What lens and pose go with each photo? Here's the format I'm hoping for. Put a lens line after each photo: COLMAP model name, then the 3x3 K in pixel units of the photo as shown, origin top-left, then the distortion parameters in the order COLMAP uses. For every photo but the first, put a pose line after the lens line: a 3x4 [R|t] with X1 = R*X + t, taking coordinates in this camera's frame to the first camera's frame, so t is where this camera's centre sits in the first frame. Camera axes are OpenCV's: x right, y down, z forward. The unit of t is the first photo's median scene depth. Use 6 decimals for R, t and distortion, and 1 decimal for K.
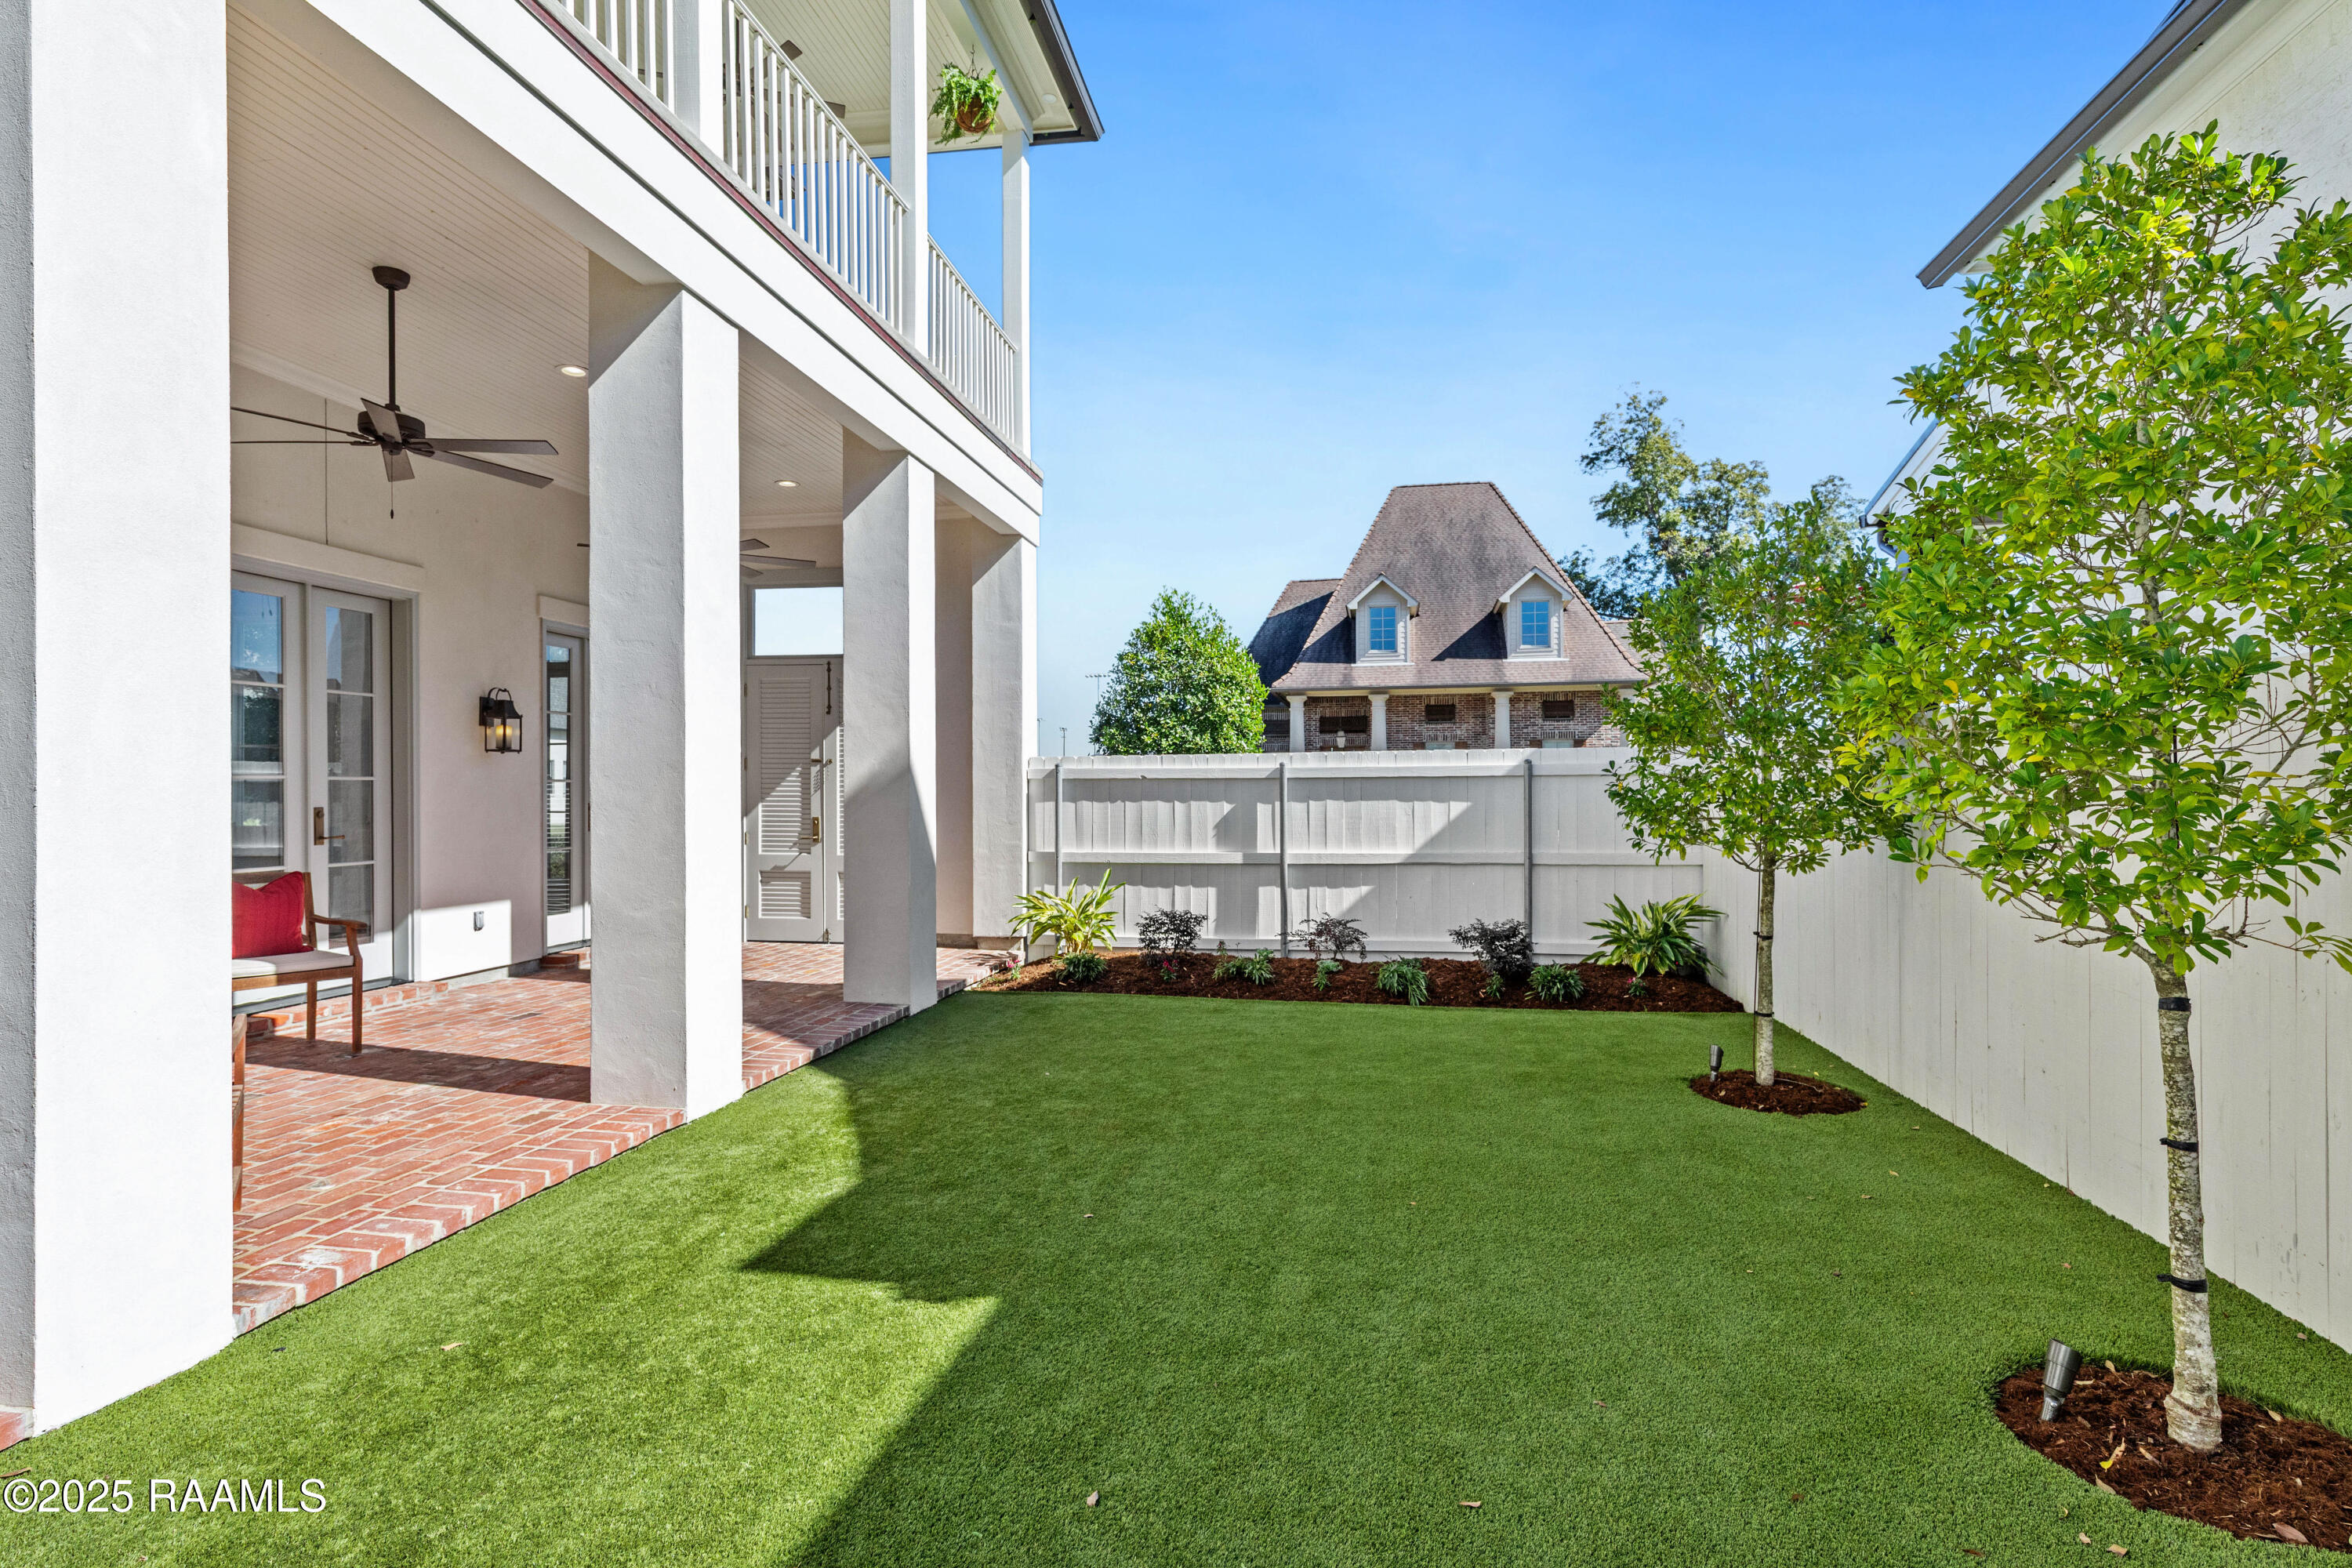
lens RADIAL K [[1203.6, 0, 1175.2], [0, 1203.6, 799.6], [0, 0, 1]] dist [0.001111, 0.000086]
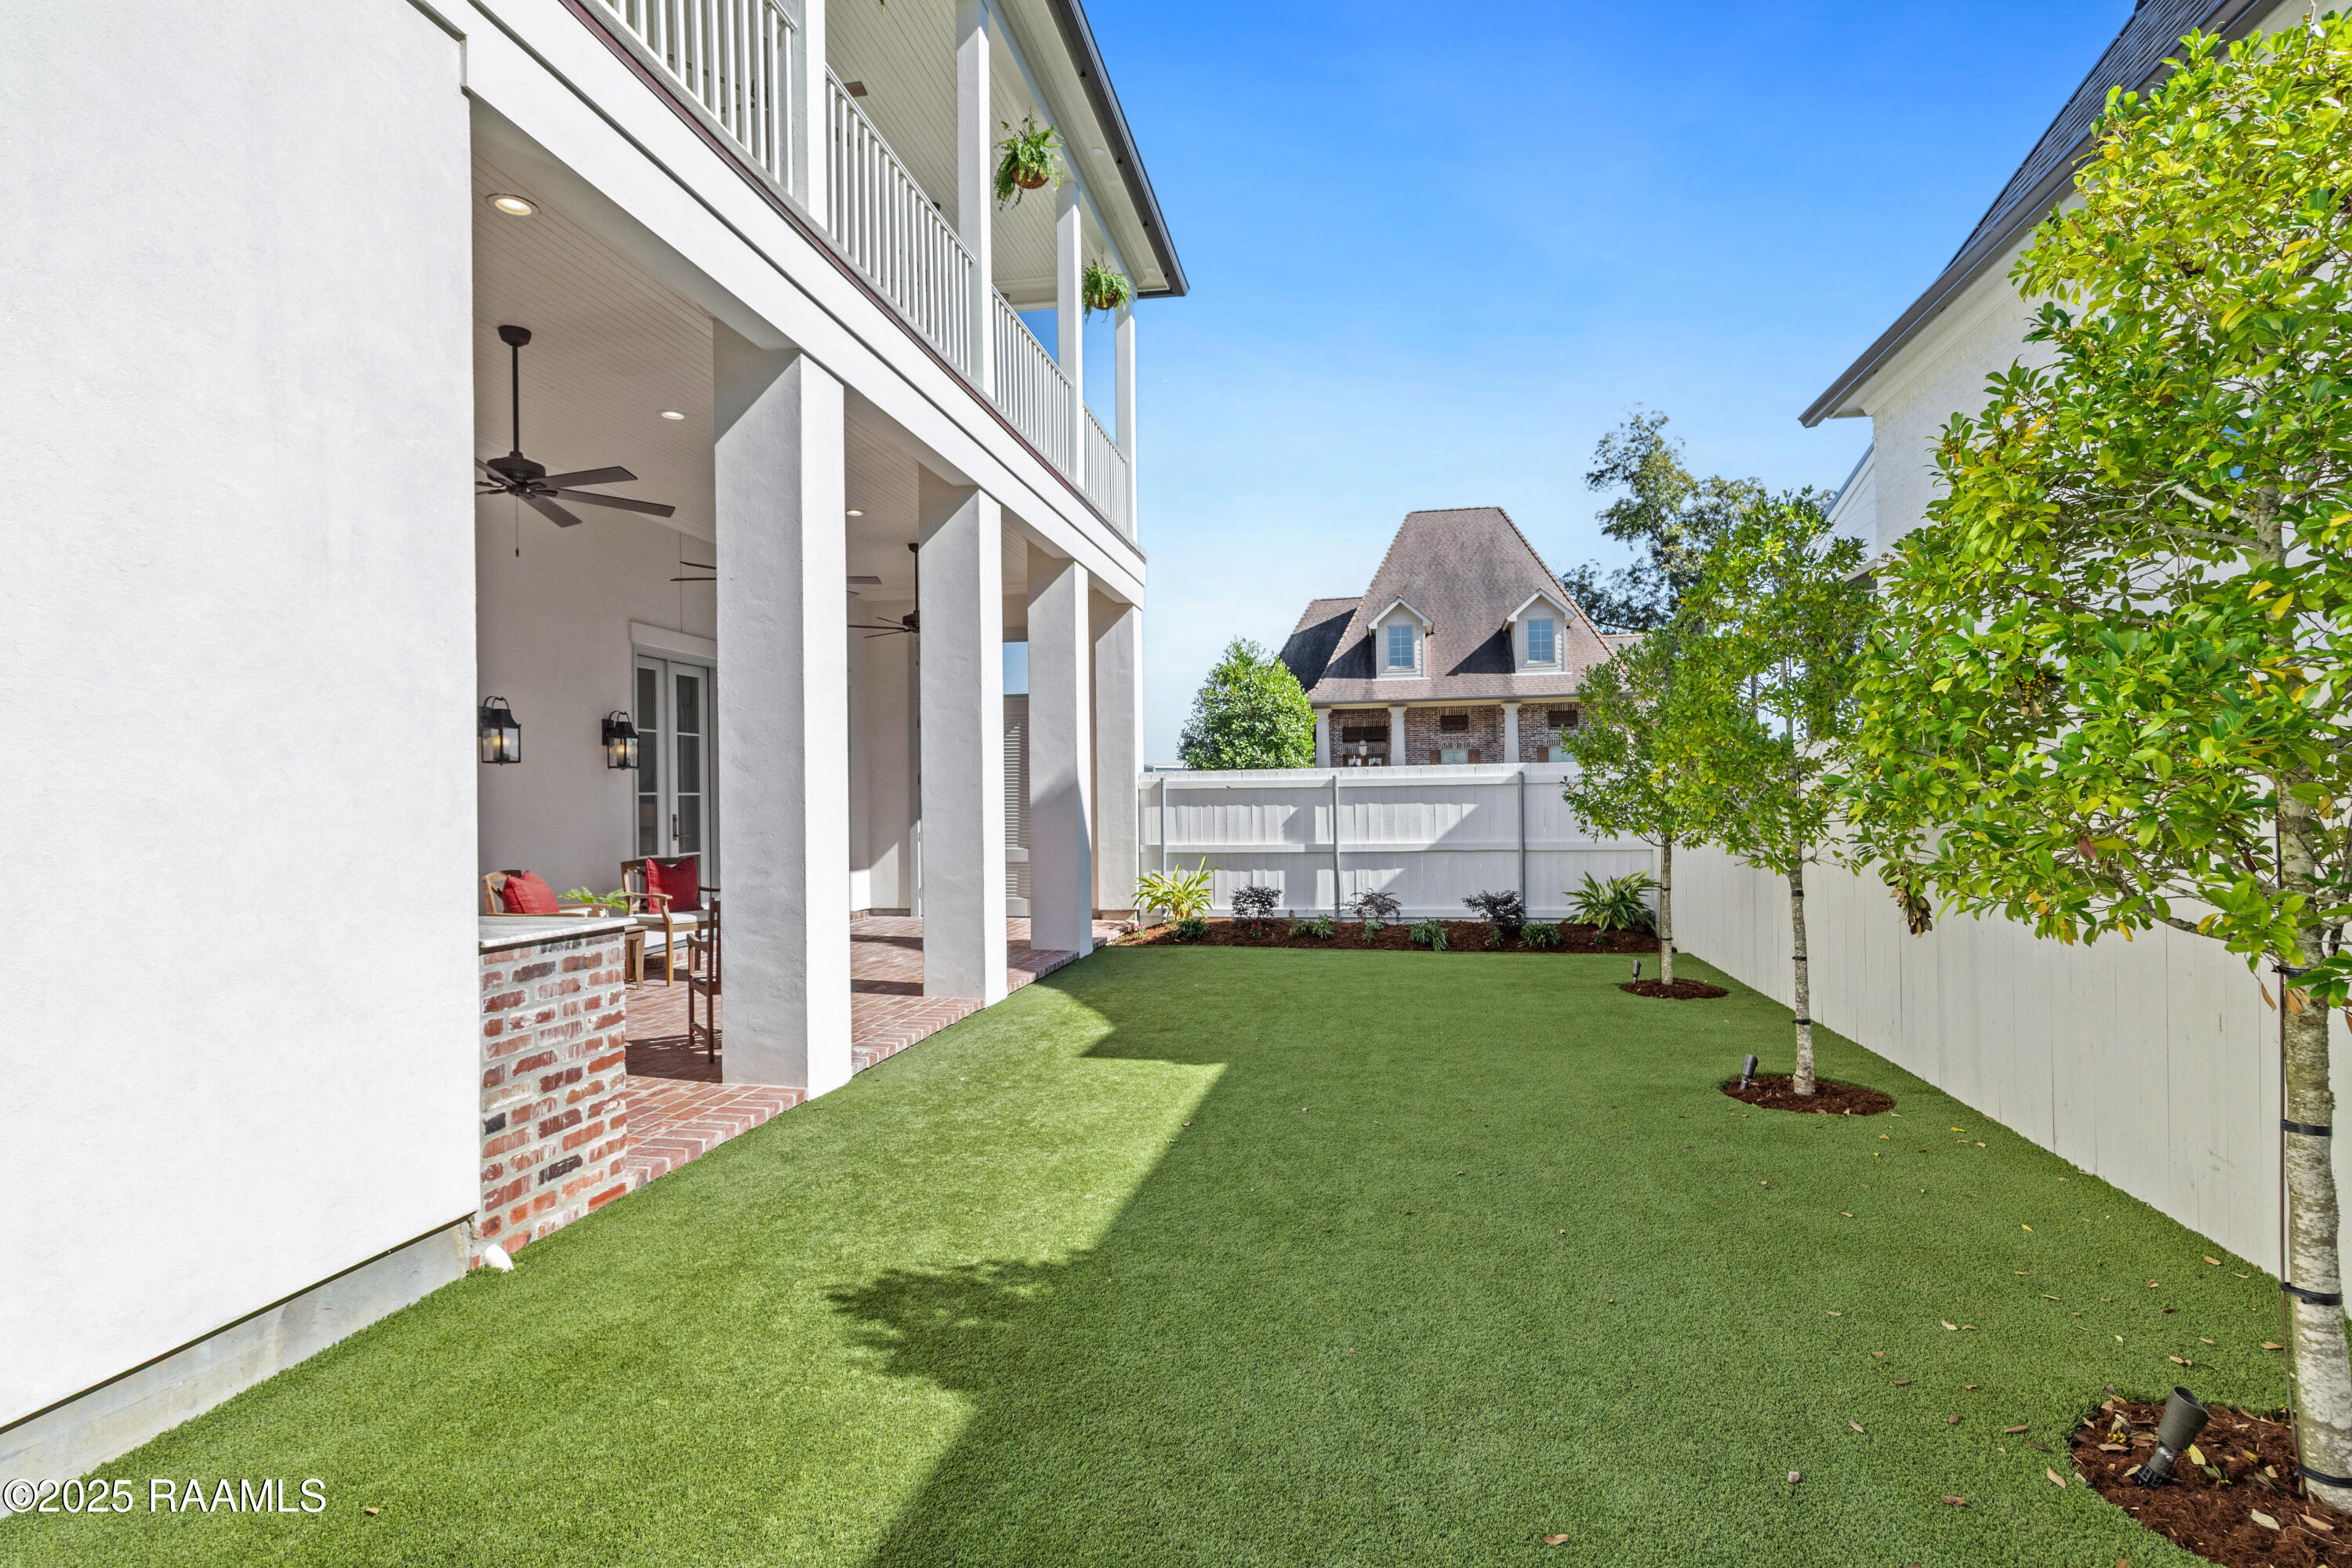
lens RADIAL K [[1203.6, 0, 1175.2], [0, 1203.6, 799.6], [0, 0, 1]] dist [0.001111, 0.000086]
pose [[0.999893, -0.008757, -0.011742, -0.069616], [0.008701, 0.999951, -0.004788, 0.000639], [0.011784, 0.004685, 0.999920, -0.317125]]
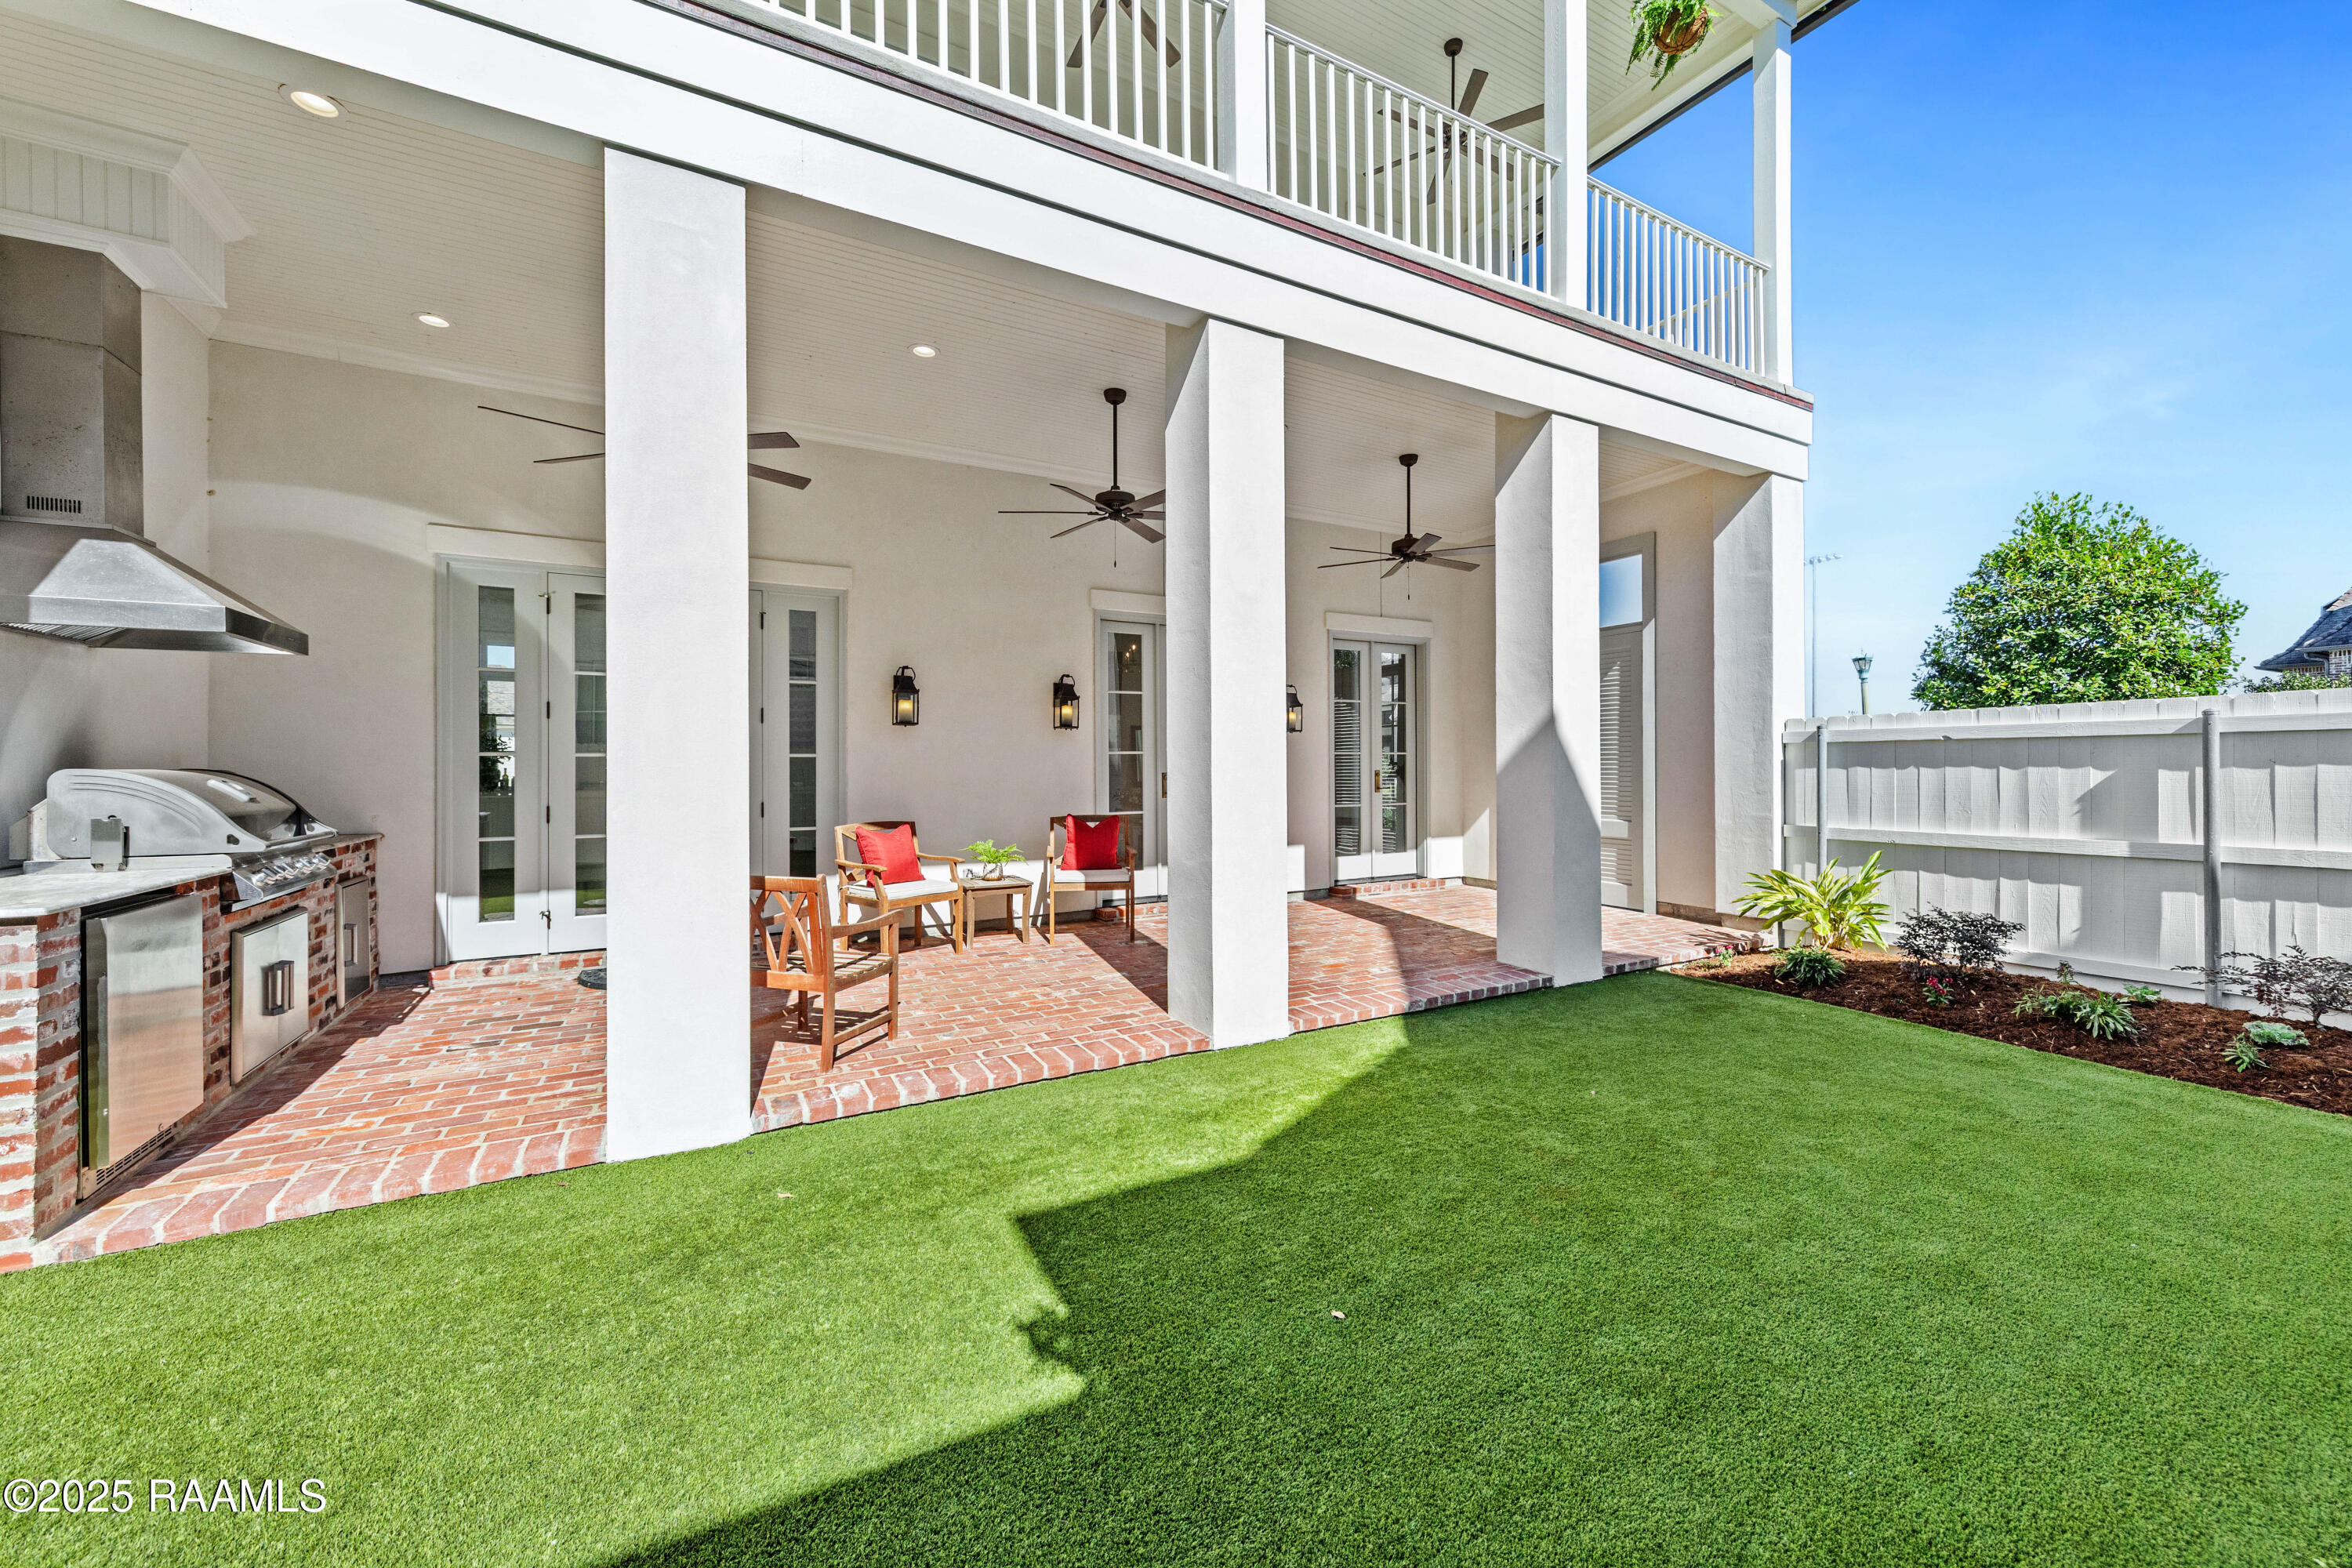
lens RADIAL K [[898.6, 0, 1170.6], [0, 898.6, 766.8], [0, 0, 1]] dist [0.002899, 0.000281]
pose [[0.615437, -0.003219, -0.788180, 0.127542], [0.000927, 0.999994, -0.003361, 0.002151], [0.788186, 0.001338, 0.615436, 0.237072]]
